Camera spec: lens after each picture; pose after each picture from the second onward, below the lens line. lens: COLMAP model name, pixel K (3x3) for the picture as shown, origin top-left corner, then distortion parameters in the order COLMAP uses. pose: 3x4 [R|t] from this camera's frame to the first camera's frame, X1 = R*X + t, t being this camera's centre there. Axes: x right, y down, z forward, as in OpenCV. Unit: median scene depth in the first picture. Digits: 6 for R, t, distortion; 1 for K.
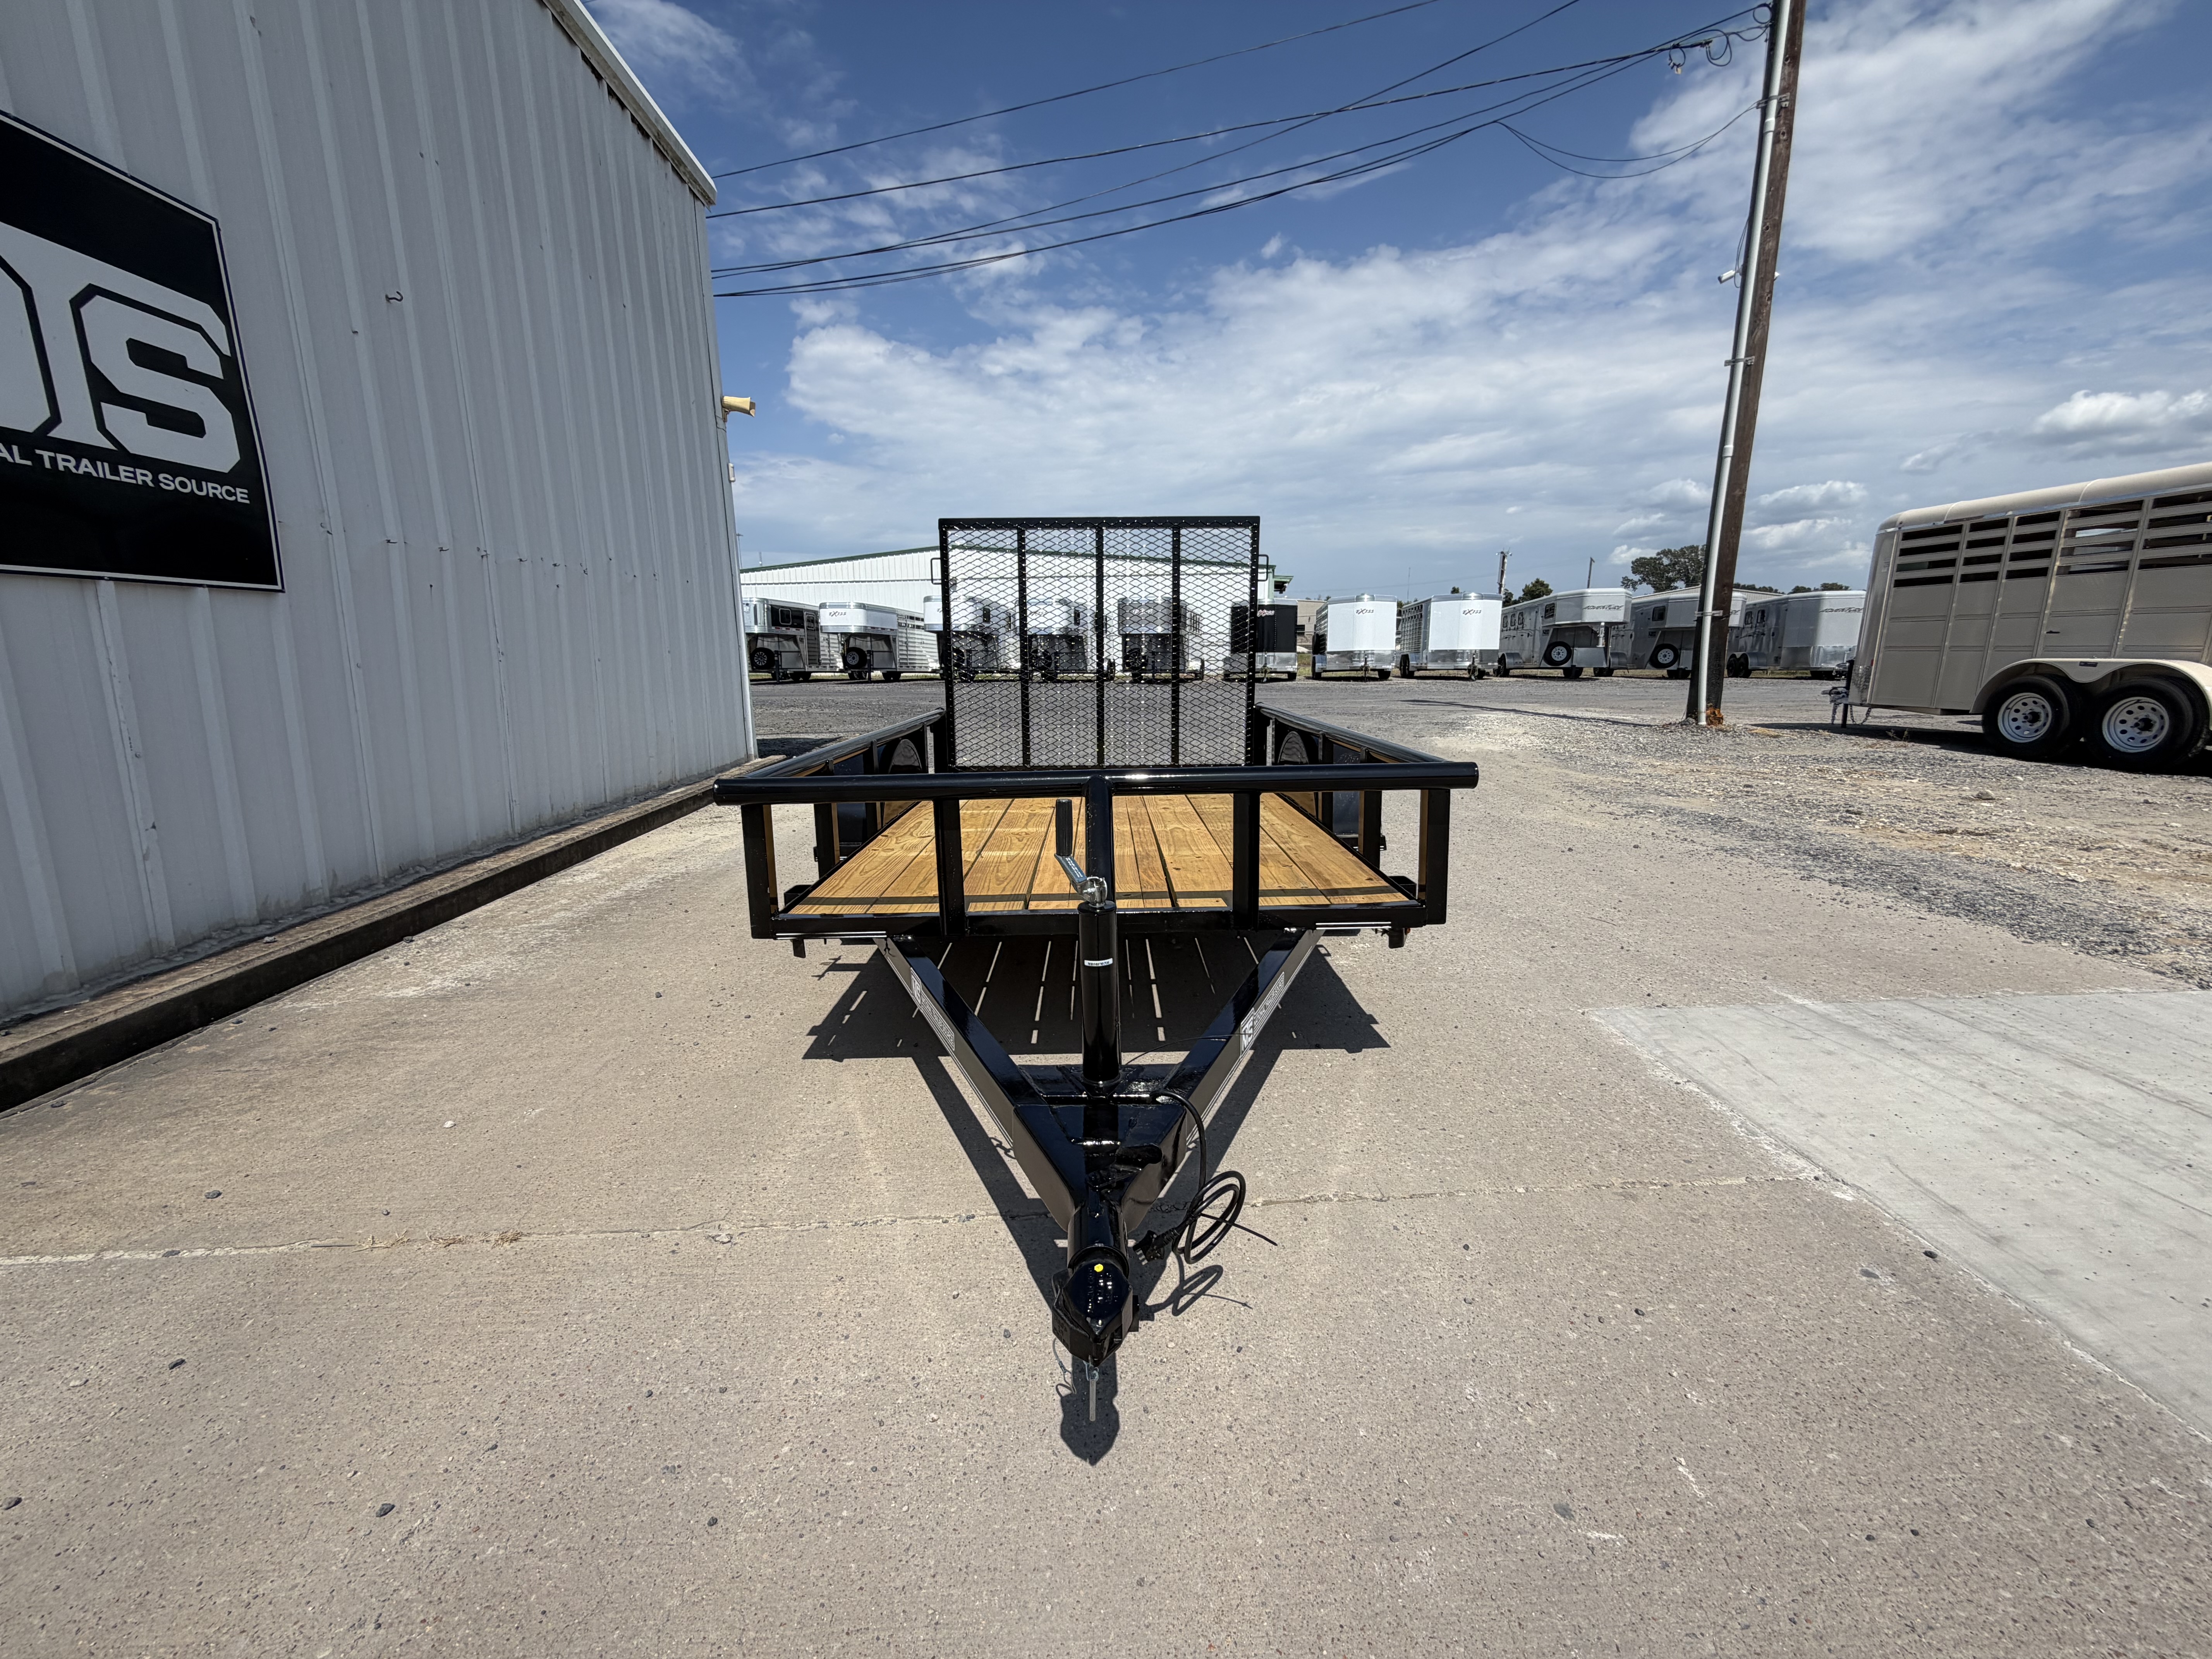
lens RADIAL K [[881.2, 0, 1099.2], [0, 881.2, 820.7], [0, 0, 1]] dist [0.001626, 0.000172]
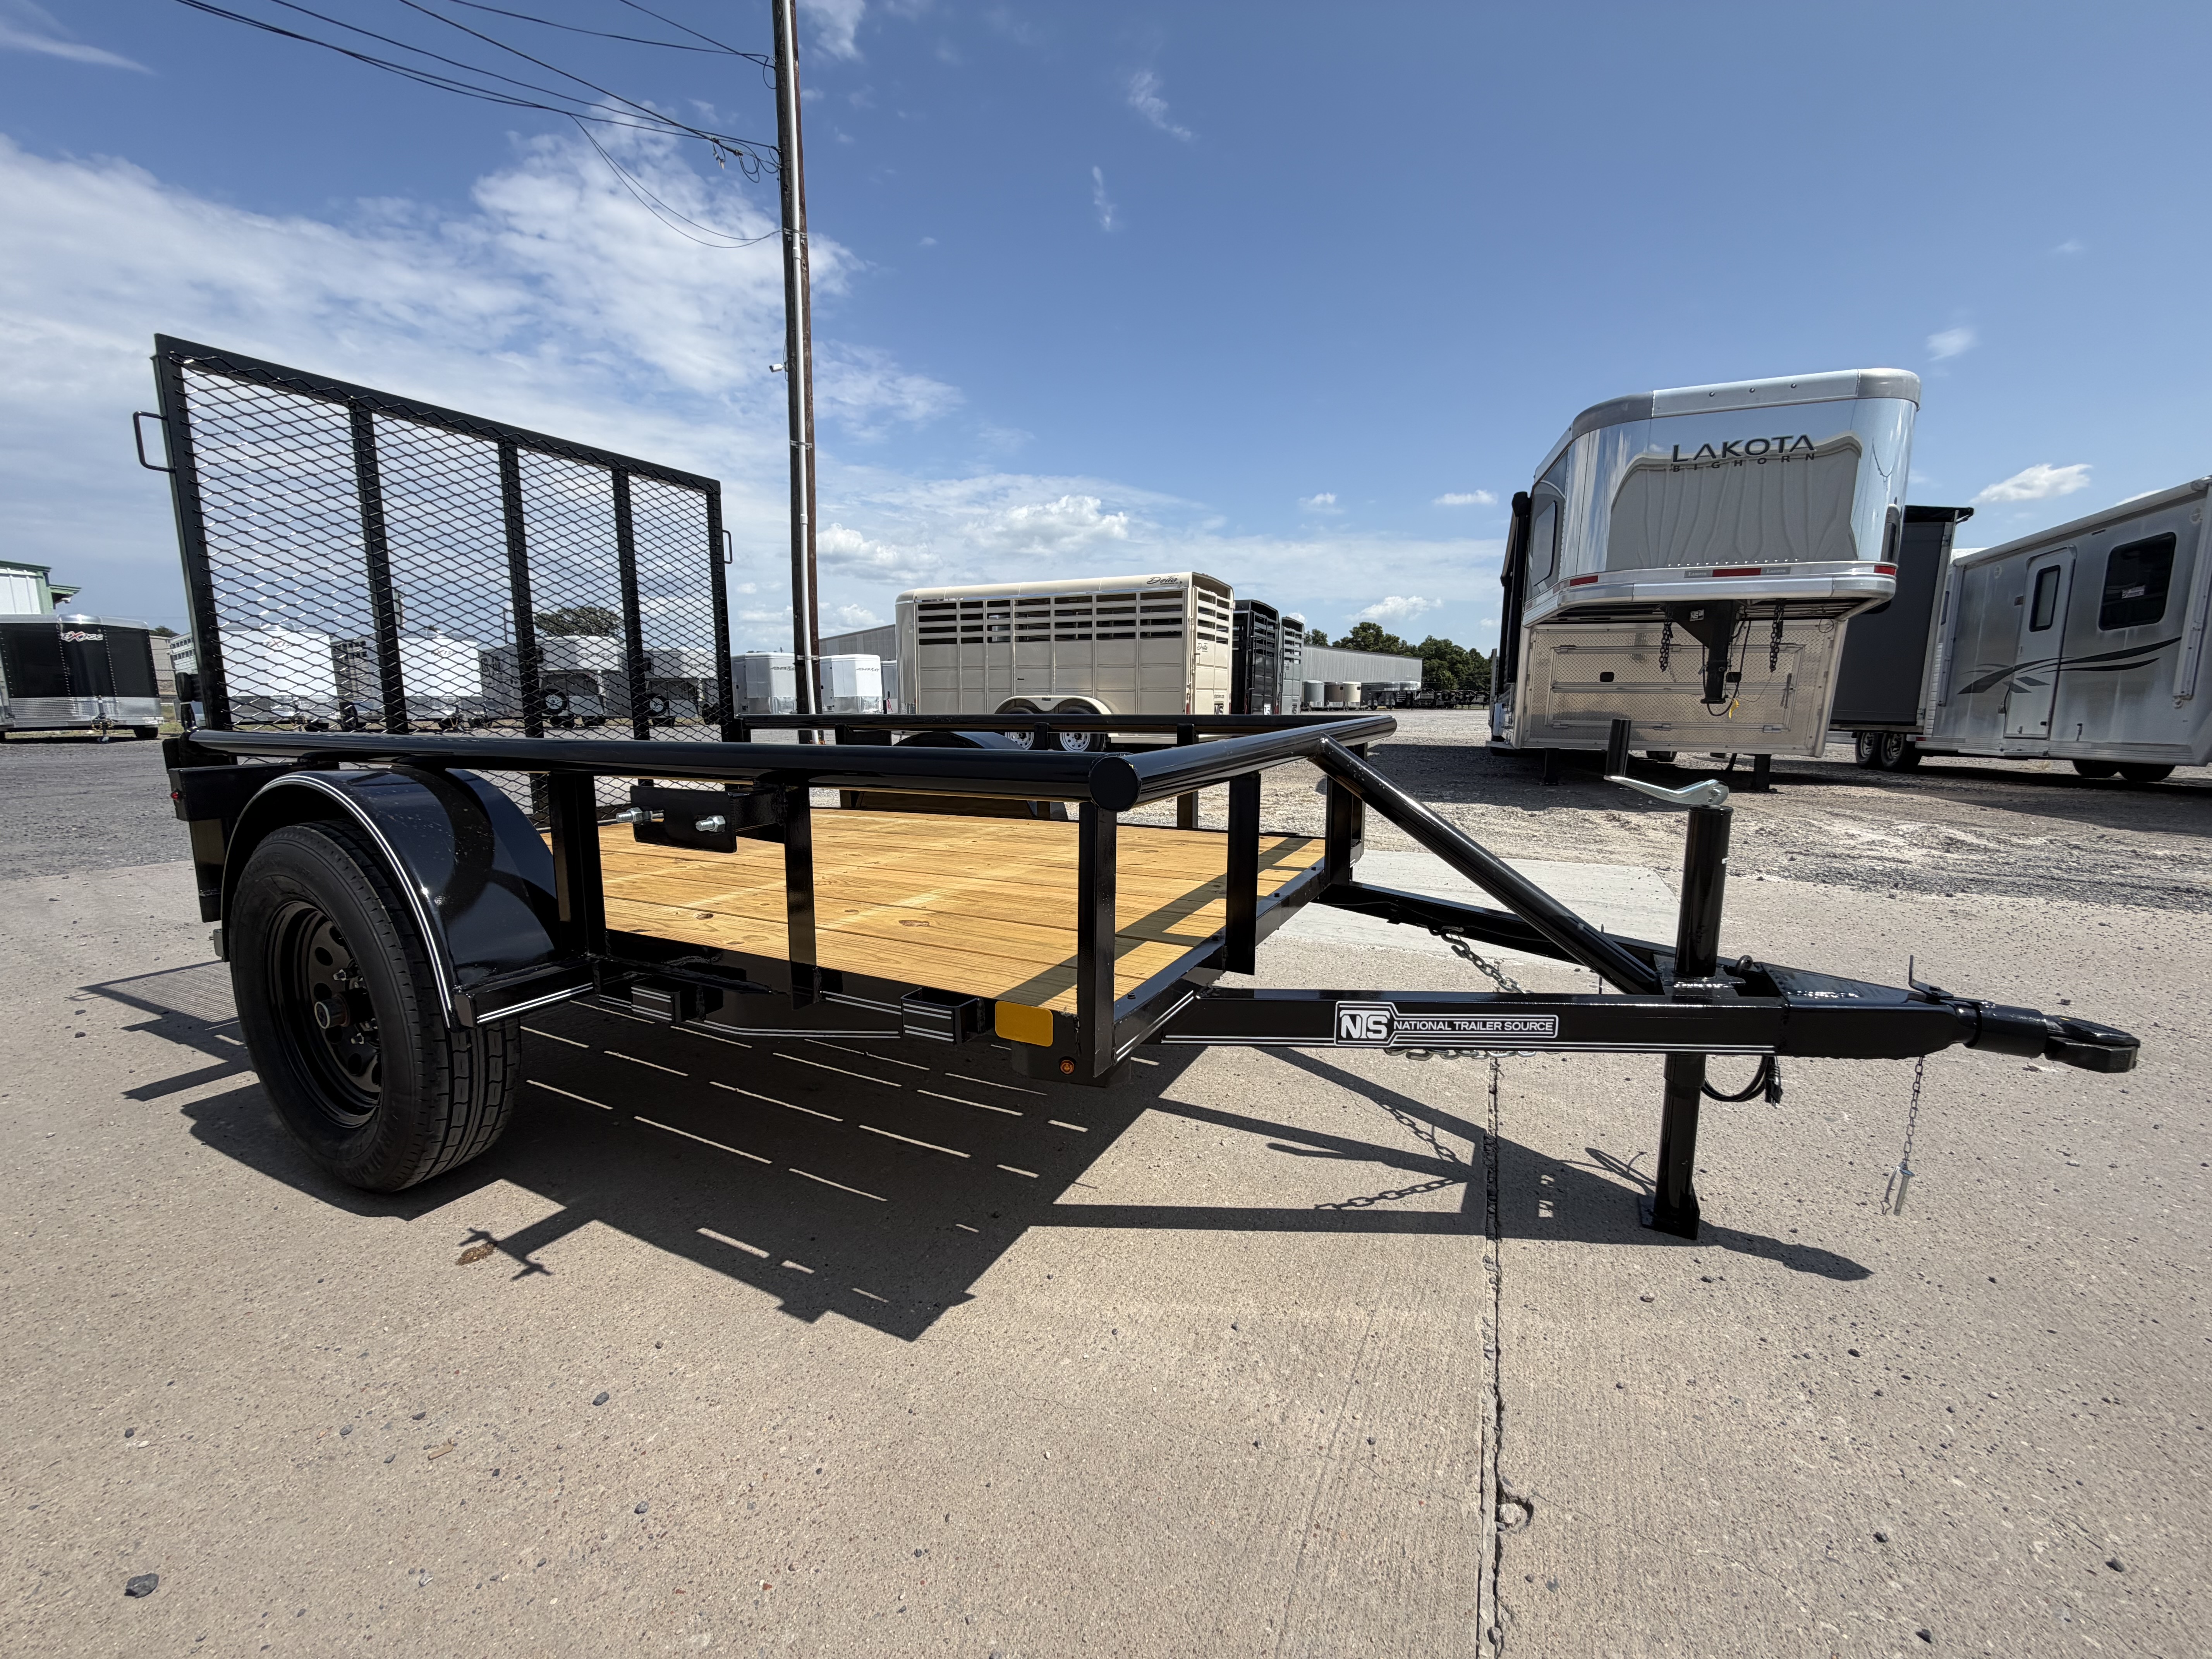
lens RADIAL K [[881.2, 0, 1102.5], [0, 881.2, 821.5], [0, 0, 1]] dist [0.001626, 0.000172]
pose [[0.460057, -0.112244, 0.880766, -0.431179], [0.165351, 0.985455, 0.039216, -0.016375], [-0.872357, 0.127594, 0.471925, 0.386586]]
